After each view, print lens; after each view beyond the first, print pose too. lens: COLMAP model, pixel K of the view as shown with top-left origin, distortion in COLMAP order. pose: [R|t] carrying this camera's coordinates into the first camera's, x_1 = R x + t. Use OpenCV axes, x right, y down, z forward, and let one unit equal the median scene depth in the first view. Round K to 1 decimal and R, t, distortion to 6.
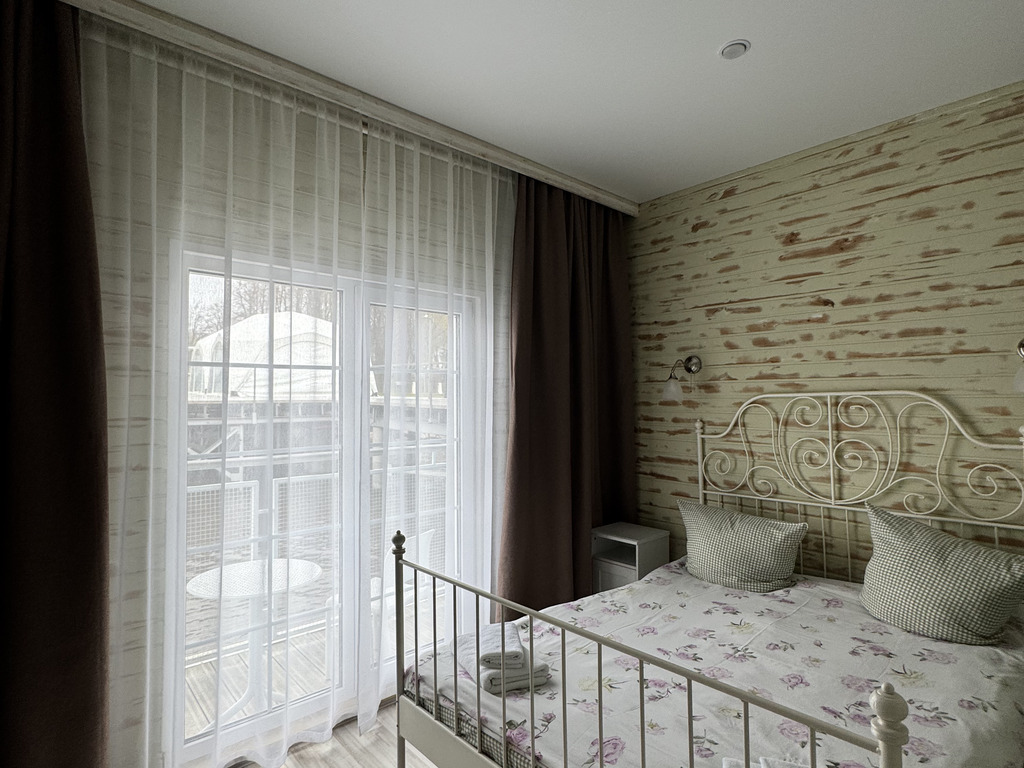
lens RADIAL K [[542.5, 0, 512.0], [0, 542.5, 384.0], [0, 0, 1]] dist [-0.002006, -0.000547]
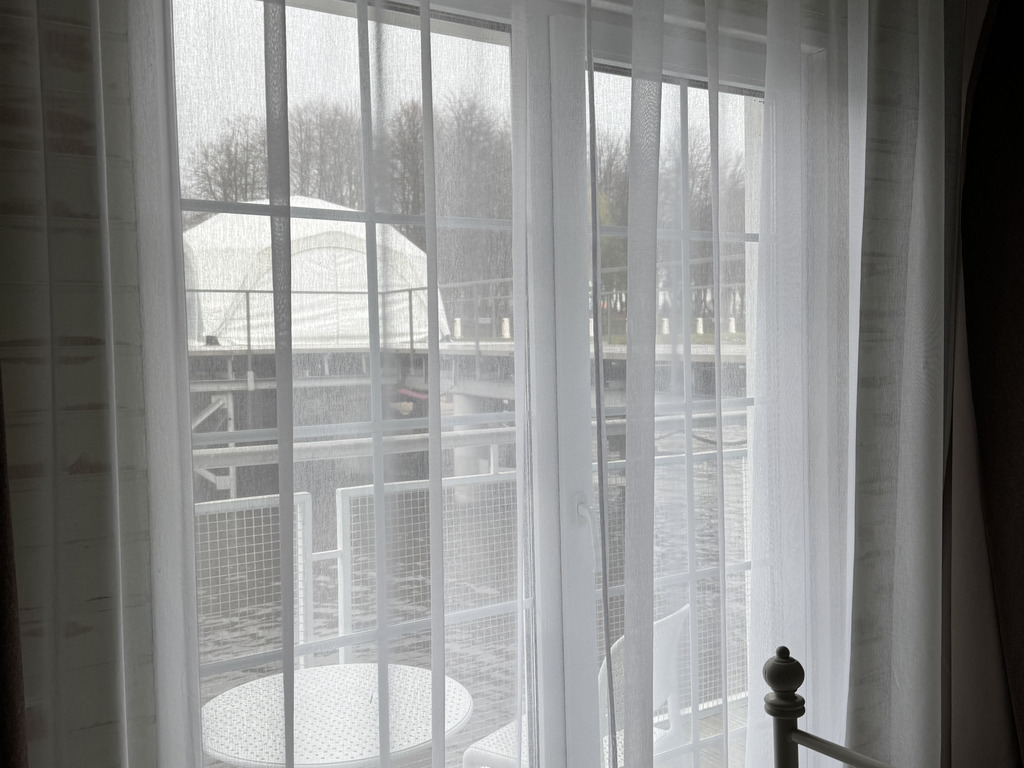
lens RADIAL K [[968.1, 0, 512.0], [0, 968.1, 384.0], [0, 0, 1]] dist [0.167186, -0.278570]
pose [[0.984882, -0.012061, -0.172805, -0.258875], [0.023662, 0.997590, 0.065227, 0.056680], [0.171602, -0.068330, 0.982794, 0.353470]]
